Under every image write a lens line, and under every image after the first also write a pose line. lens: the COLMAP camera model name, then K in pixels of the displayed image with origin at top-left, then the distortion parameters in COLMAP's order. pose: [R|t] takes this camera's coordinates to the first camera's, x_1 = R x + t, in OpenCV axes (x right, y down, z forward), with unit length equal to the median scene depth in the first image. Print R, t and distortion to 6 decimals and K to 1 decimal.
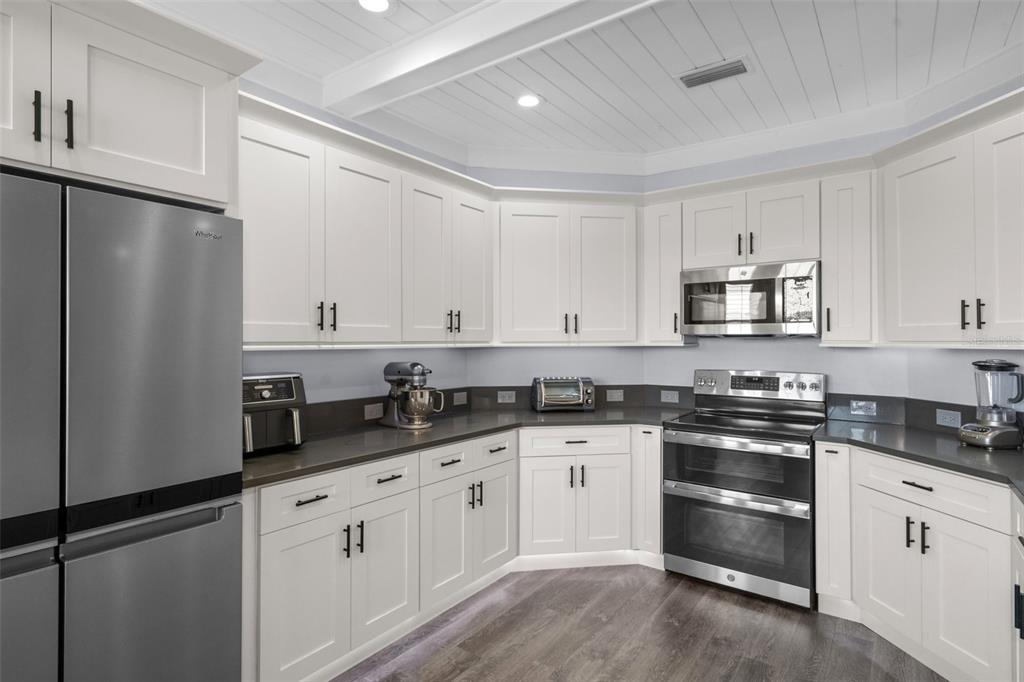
lens RADIAL K [[534.0, 0, 497.7], [0, 534.0, 336.5], [0, 0, 1]] dist [0.003216, 0.001298]
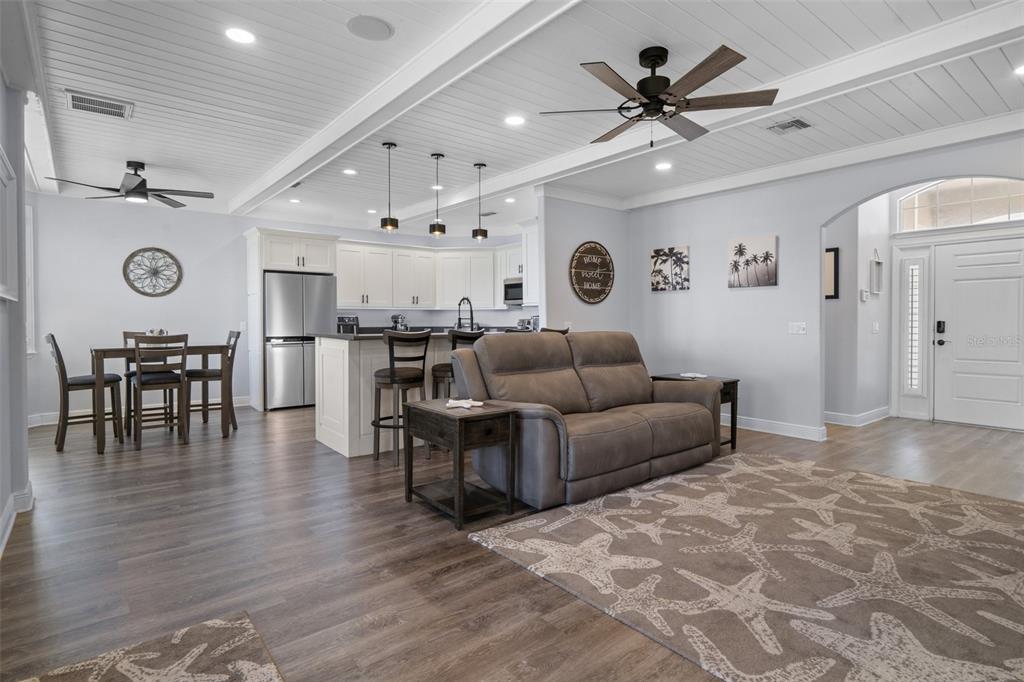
lens RADIAL K [[534.5, 0, 512.1], [0, 534.5, 328.0], [0, 0, 1]] dist [0.001401, 0.001013]
pose [[0.970407, 0.002579, -0.241462, 1.145341], [0.002484, 0.999783, 0.020662, 0.063858], [0.241463, -0.020651, 0.970190, -1.680583]]
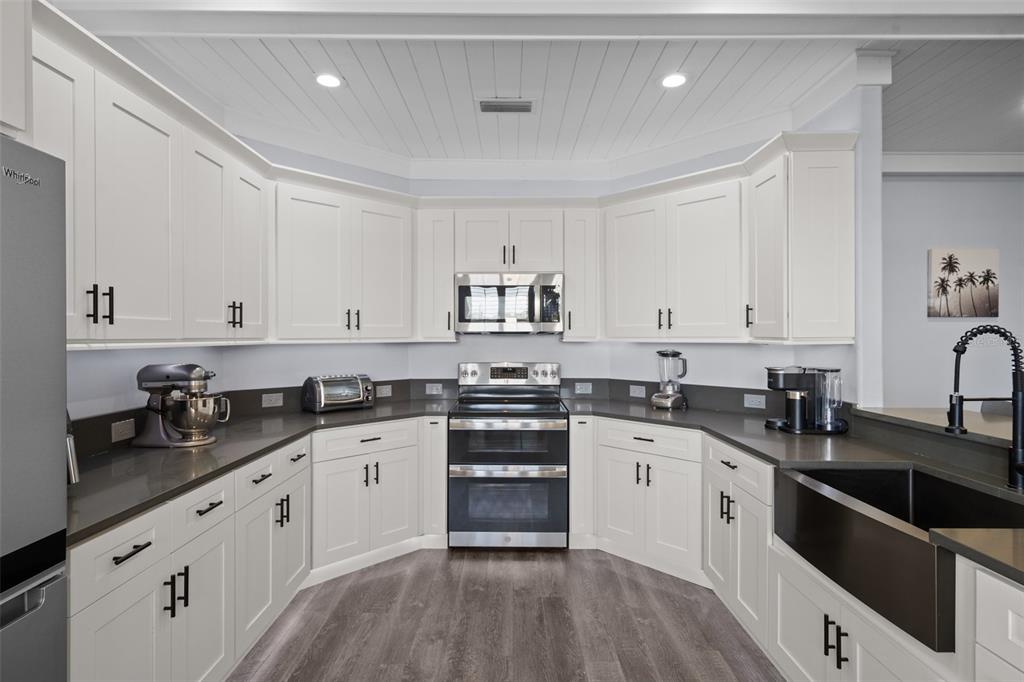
lens RADIAL K [[532.0, 0, 509.9], [0, 532.0, 335.8], [0, 0, 1]] dist [0.003291, 0.001226]
pose [[0.800921, 0.000255, 0.598769, -0.258155], [-0.004025, 0.999980, 0.004958, -0.000541], [-0.598756, -0.006381, 0.800906, 0.064628]]
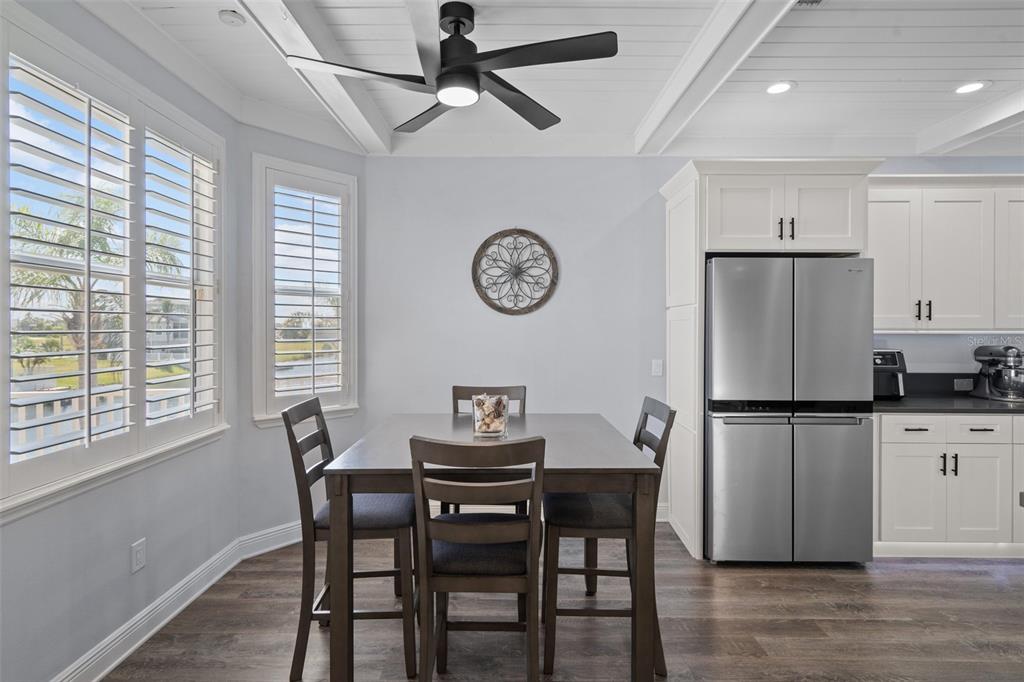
lens RADIAL K [[516.8, 0, 508.0], [0, 516.8, 327.6], [0, 0, 1]] dist [-0.002495, -0.000489]
pose [[0.595558, 0.004781, -0.803298, 0.103643], [0.003502, 0.999957, 0.008548, -0.006318], [0.803305, -0.007904, 0.595516, -0.588028]]
